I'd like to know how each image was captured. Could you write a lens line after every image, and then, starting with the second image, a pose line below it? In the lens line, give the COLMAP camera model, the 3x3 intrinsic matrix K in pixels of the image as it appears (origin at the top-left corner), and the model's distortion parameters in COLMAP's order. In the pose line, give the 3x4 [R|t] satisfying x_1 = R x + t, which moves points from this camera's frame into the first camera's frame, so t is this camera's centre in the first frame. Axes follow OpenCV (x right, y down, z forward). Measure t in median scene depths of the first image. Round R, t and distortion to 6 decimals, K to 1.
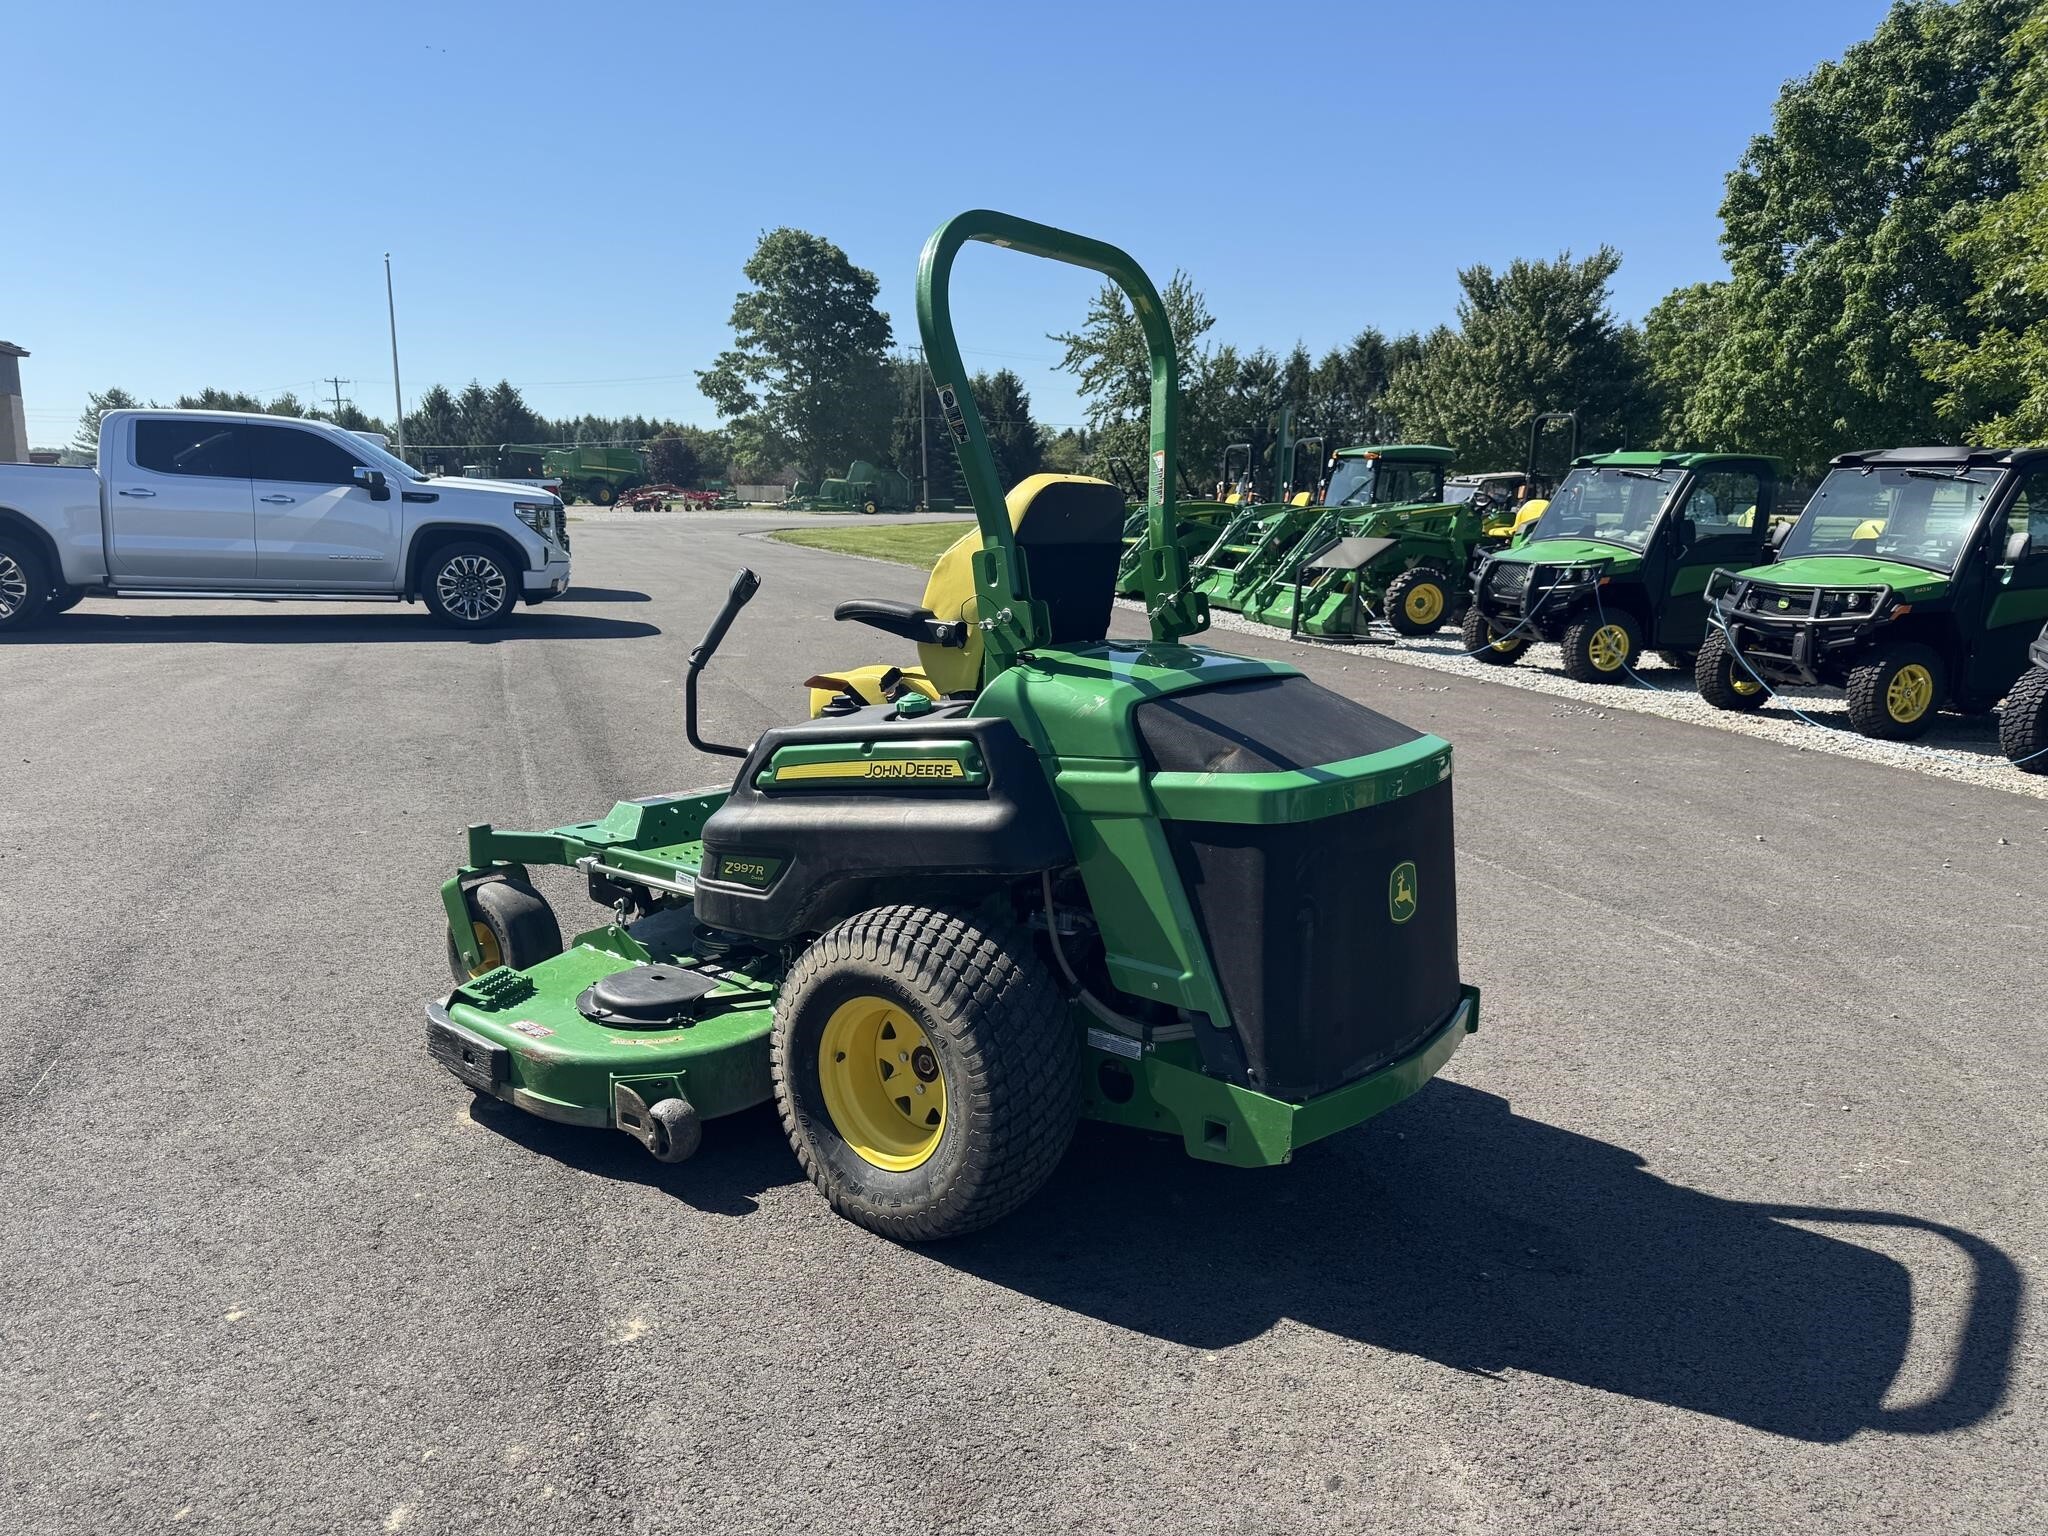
lens RADIAL K [[1426.1, 0, 1048.4], [0, 1426.1, 775.5], [0, 0, 1]] dist [0.053752, -0.056933]
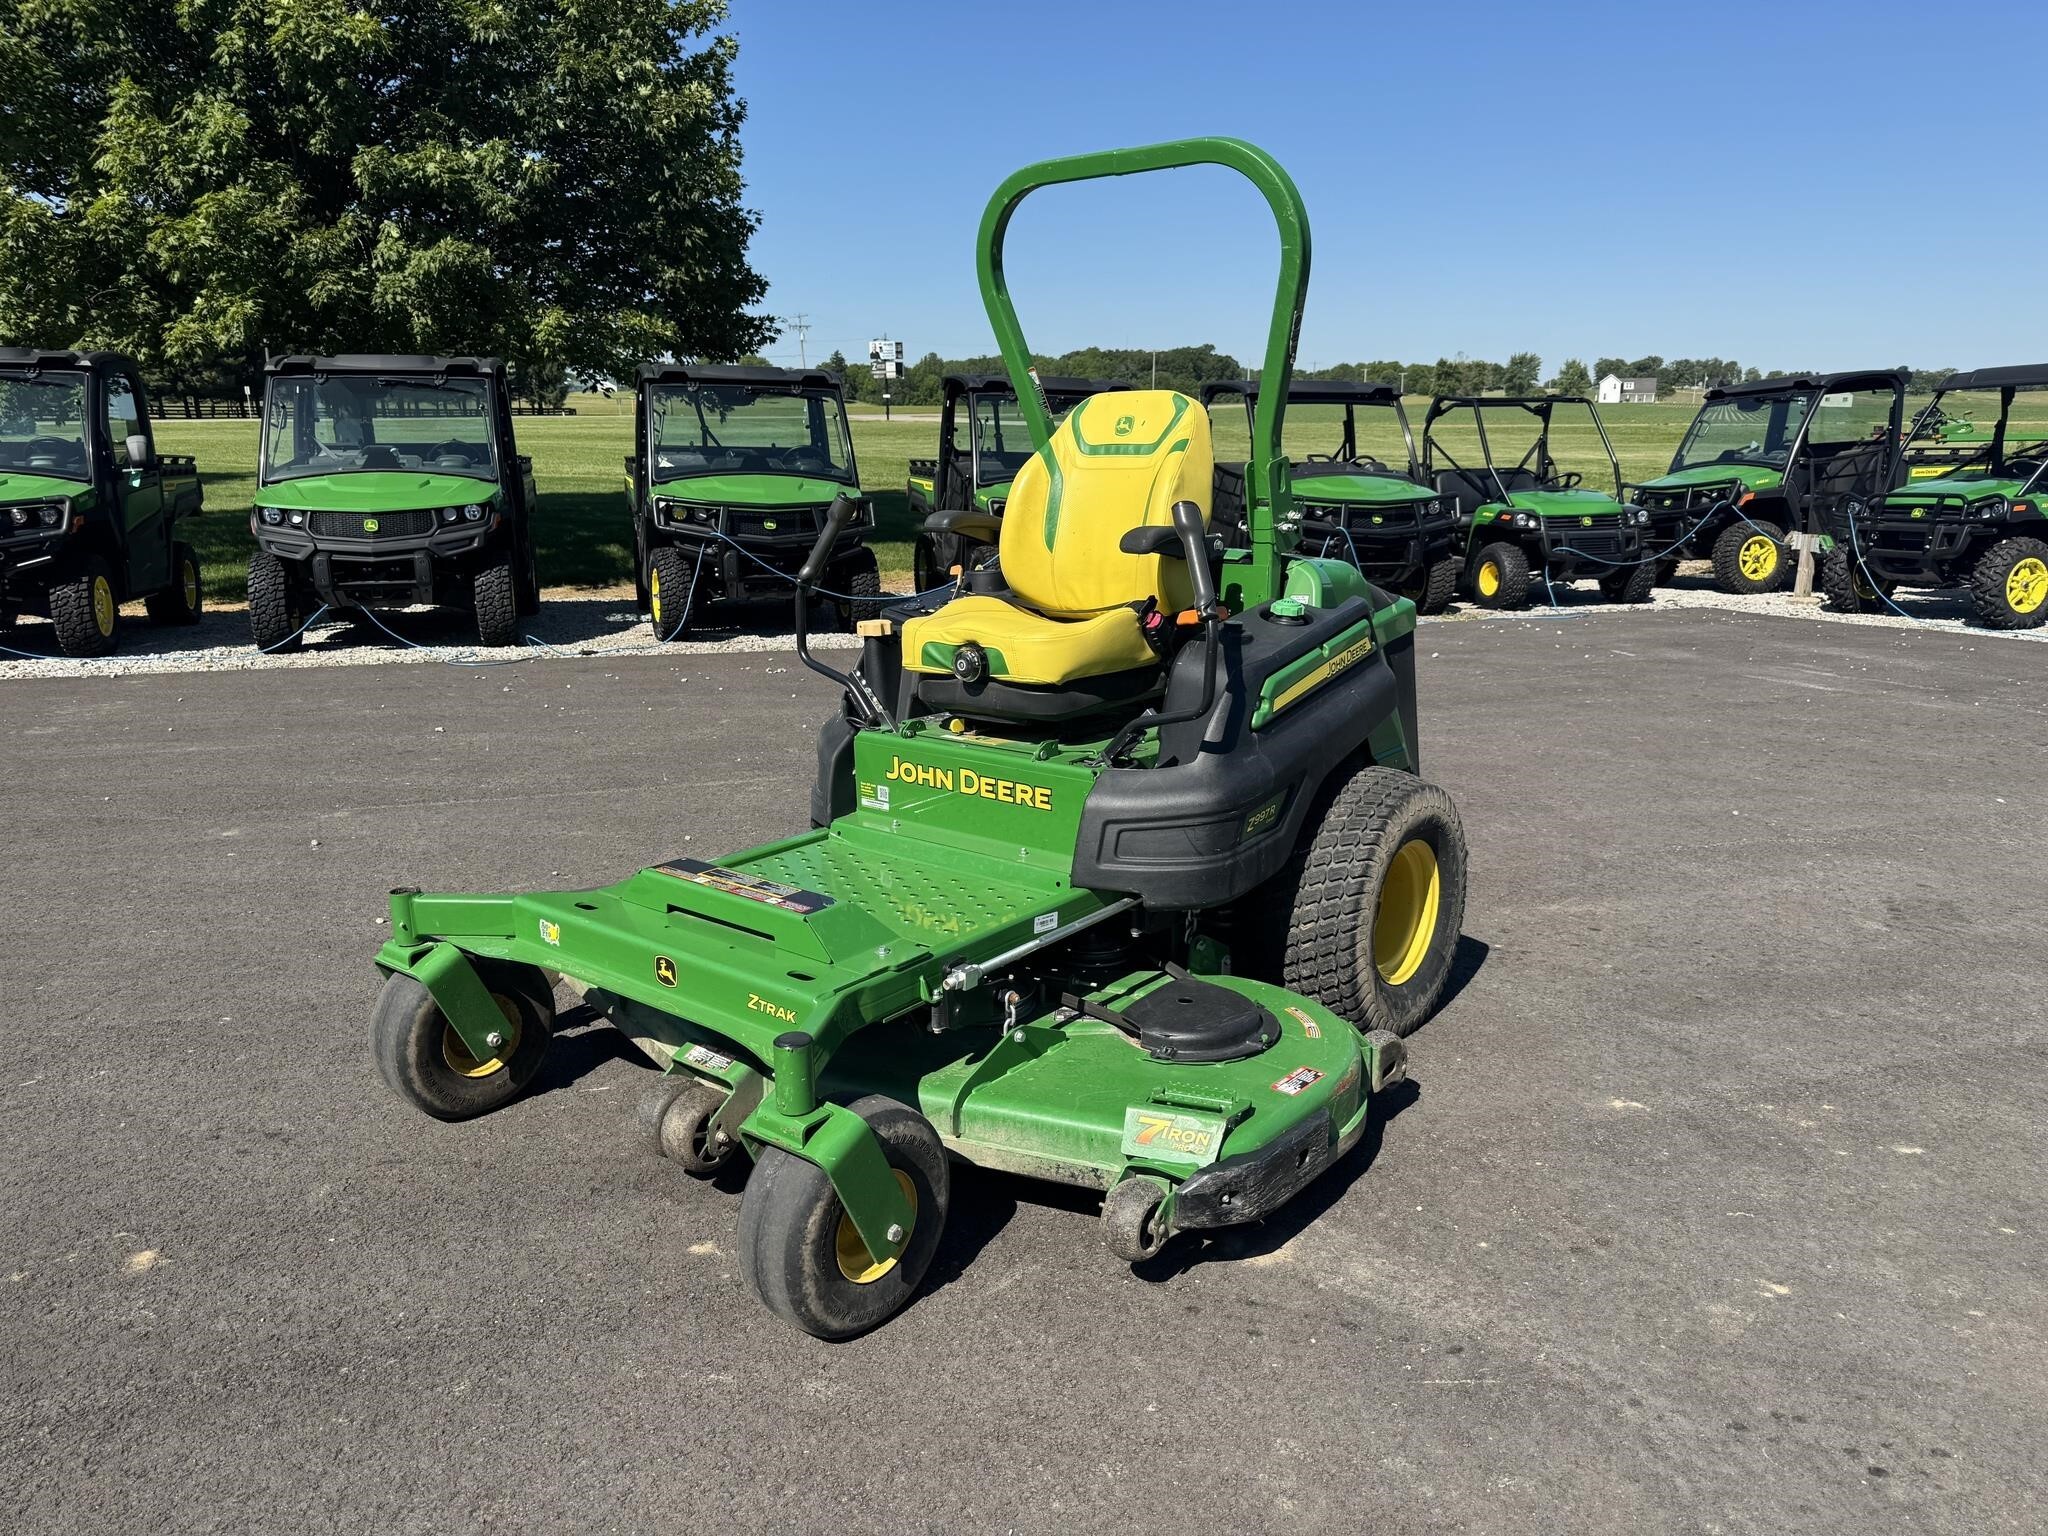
lens RADIAL K [[1421.6, 0, 1024.0], [0, 1421.6, 768.0], [0, 0, 1]] dist [0.043342, -0.064679]
pose [[0.040263, -0.253894, 0.966394, -0.264201], [0.191035, 0.951292, 0.241968, -0.052148], [-0.980757, 0.174873, 0.086805, 0.248899]]
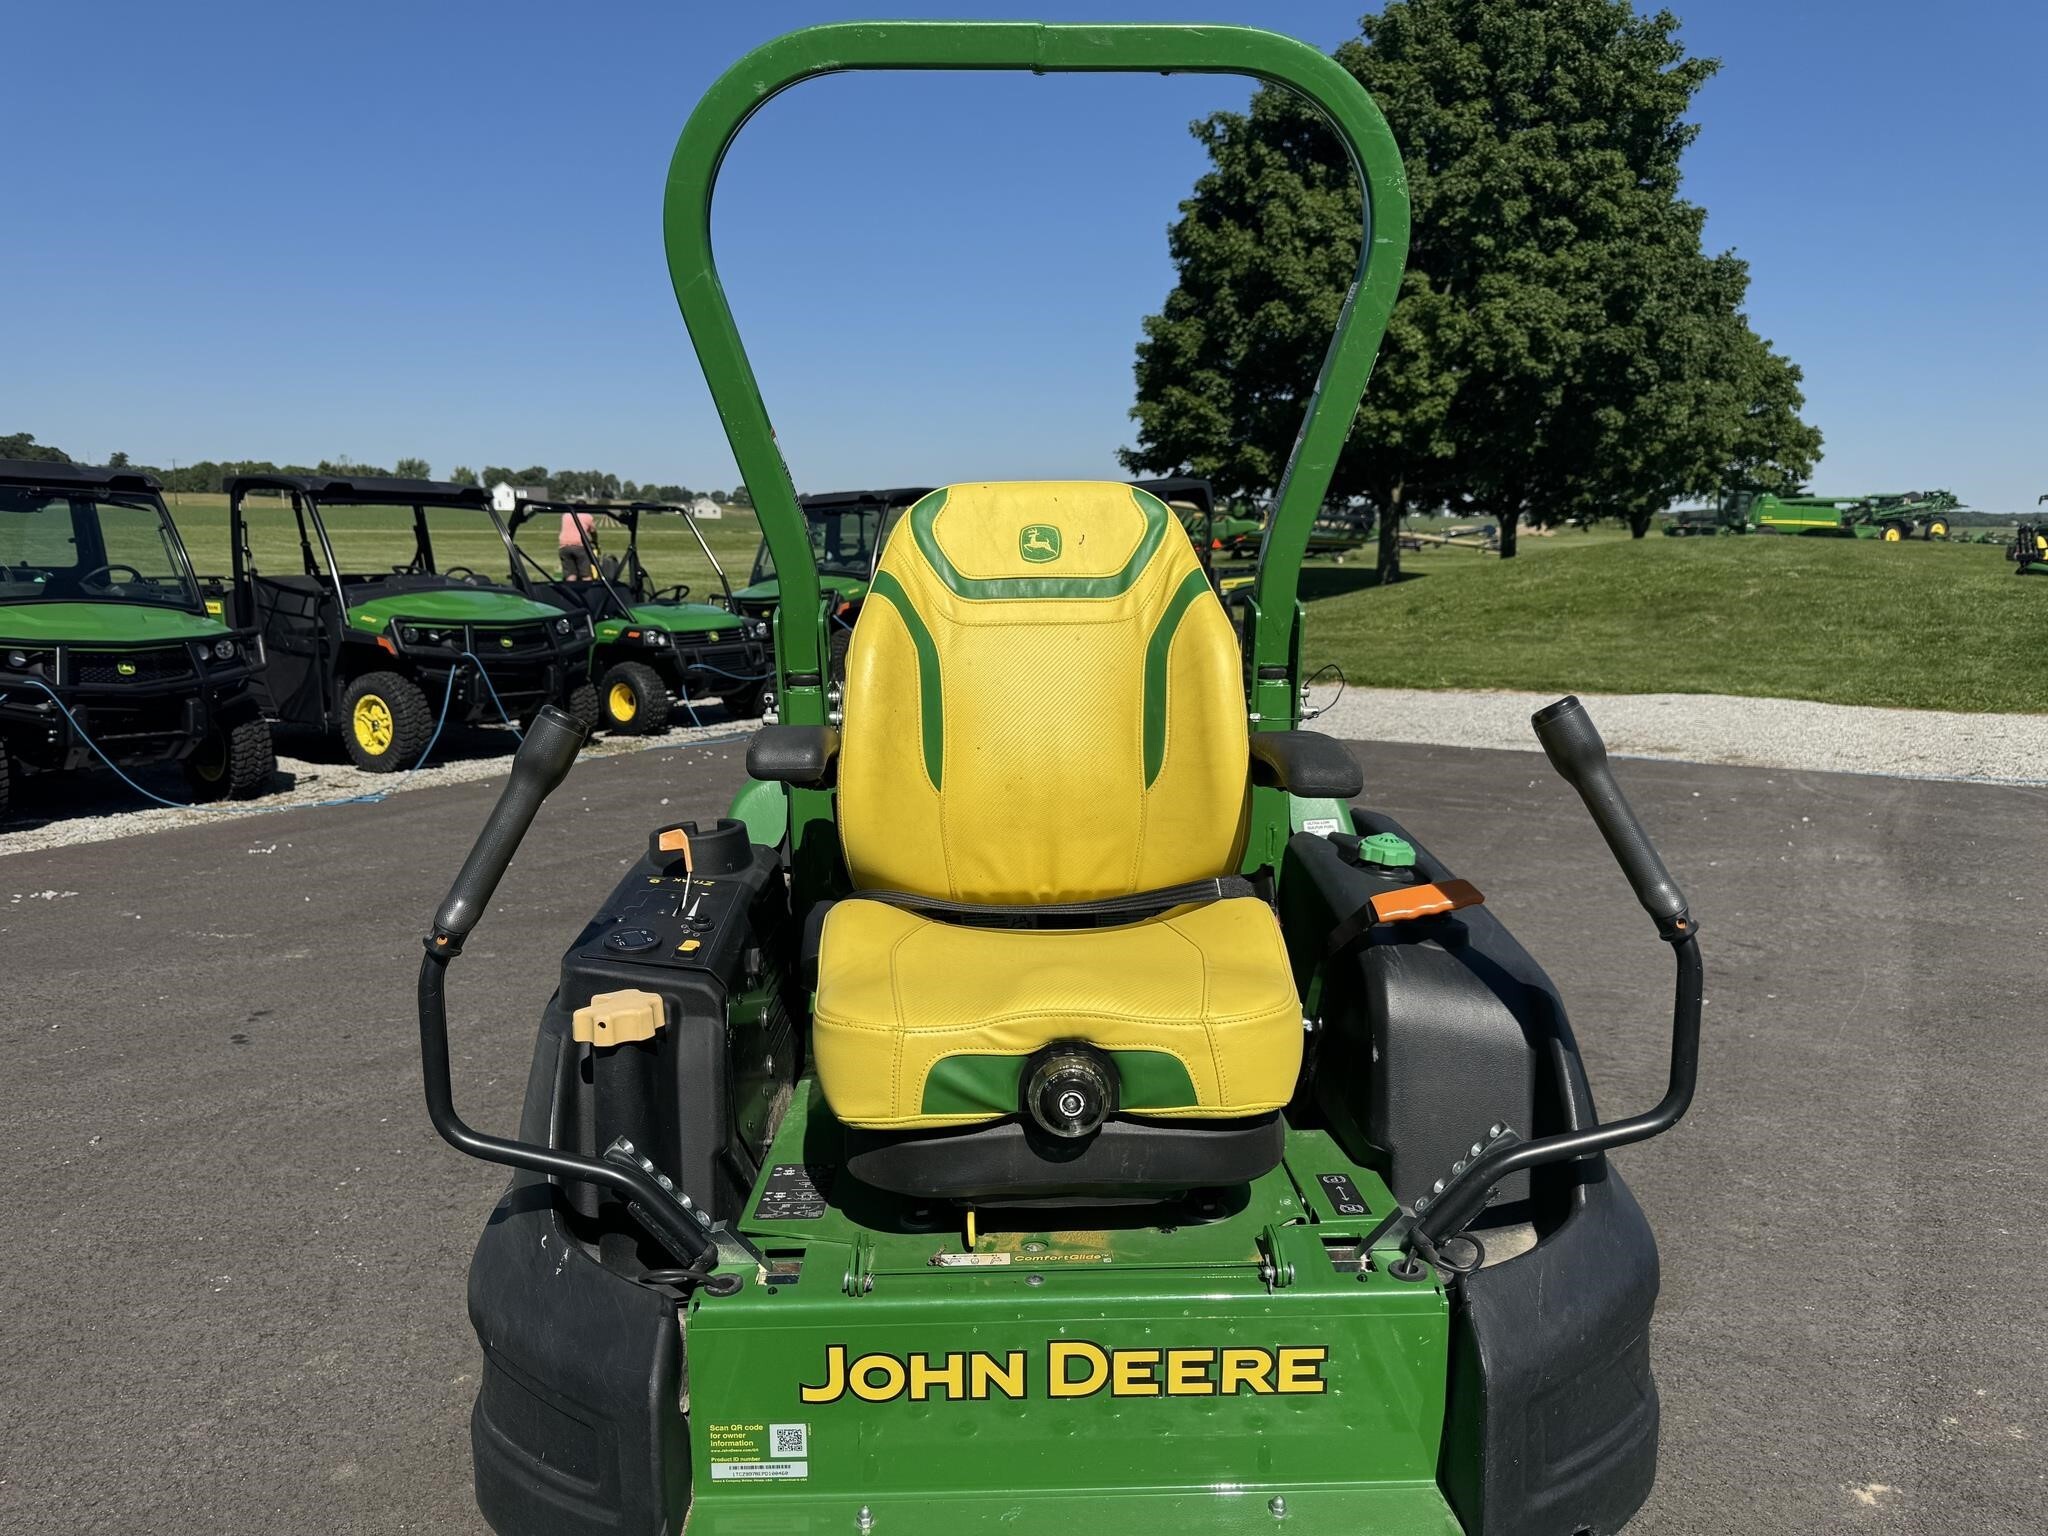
lens RADIAL K [[1445.4, 0, 1023.2], [0, 1445.4, 741.4], [0, 0, 1]] dist [0.063126, -0.107839]
pose [[-0.621029, -0.135326, 0.772016, -0.107385], [0.129033, 0.953891, 0.271004, -0.064991], [-0.773093, 0.267916, -0.574933, 0.329048]]
